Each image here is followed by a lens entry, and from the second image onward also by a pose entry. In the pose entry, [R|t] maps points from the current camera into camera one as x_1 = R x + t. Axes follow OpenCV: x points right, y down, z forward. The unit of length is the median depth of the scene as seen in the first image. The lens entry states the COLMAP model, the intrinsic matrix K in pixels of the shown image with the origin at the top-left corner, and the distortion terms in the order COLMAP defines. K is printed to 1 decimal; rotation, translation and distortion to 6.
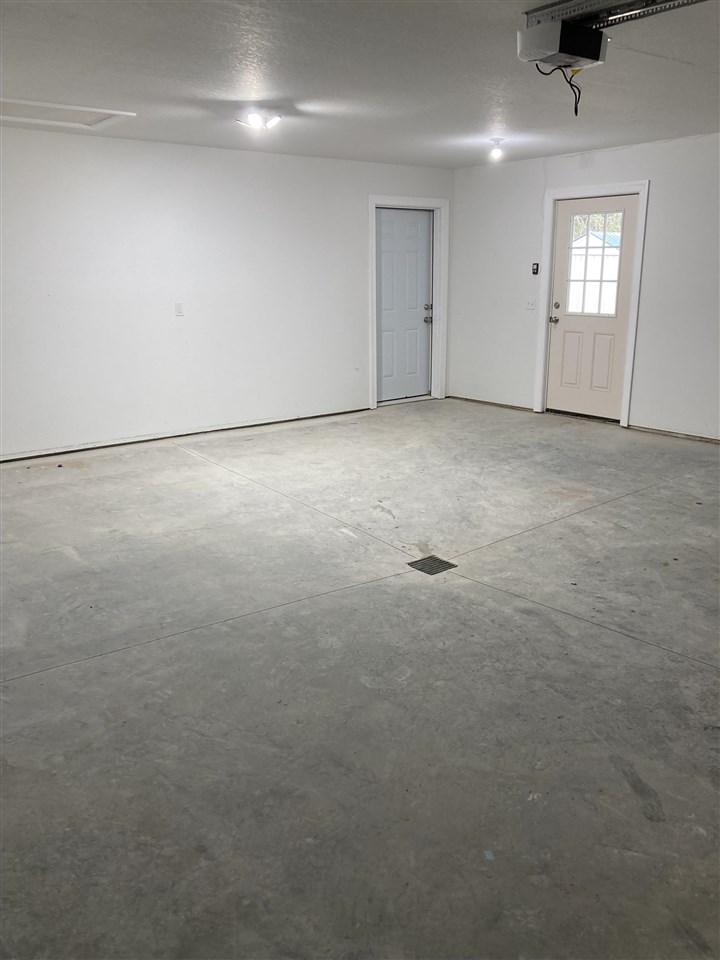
lens RADIAL K [[793.5, 0, 359.1], [0, 793.5, 480.2], [0, 0, 1]] dist [0.053464, -0.045598]
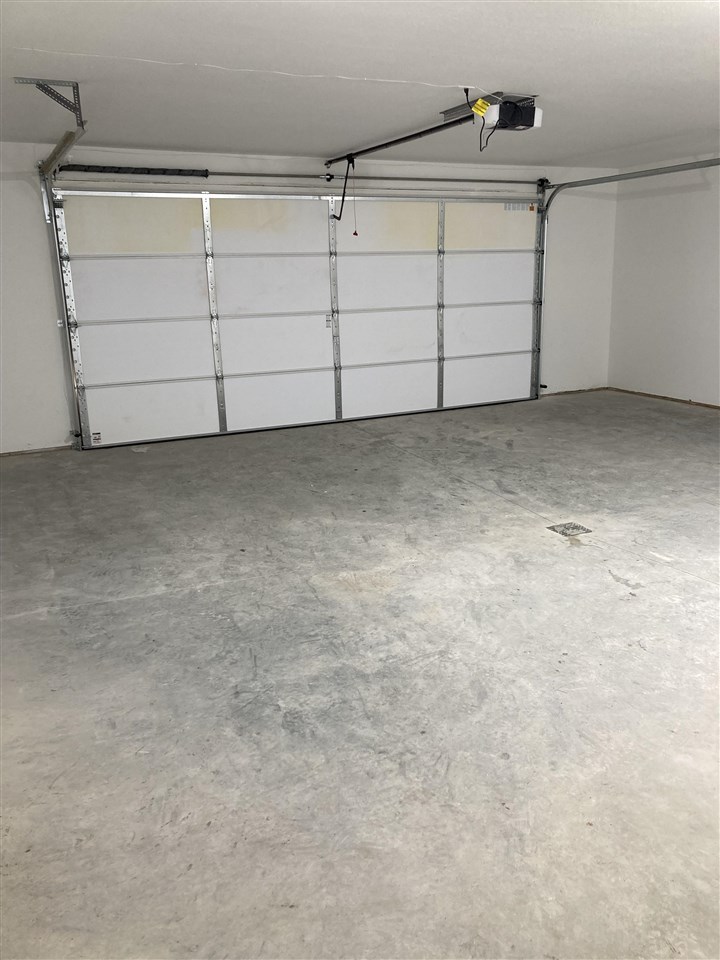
lens RADIAL K [[793.5, 0, 359.7], [0, 793.5, 481.3], [0, 0, 1]] dist [0.053464, -0.045598]
pose [[-0.976297, -0.024614, 0.215032, 0.121727], [0.087027, 0.865015, 0.494141, -0.463338], [-0.198169, 0.501142, -0.842369, 1.711048]]
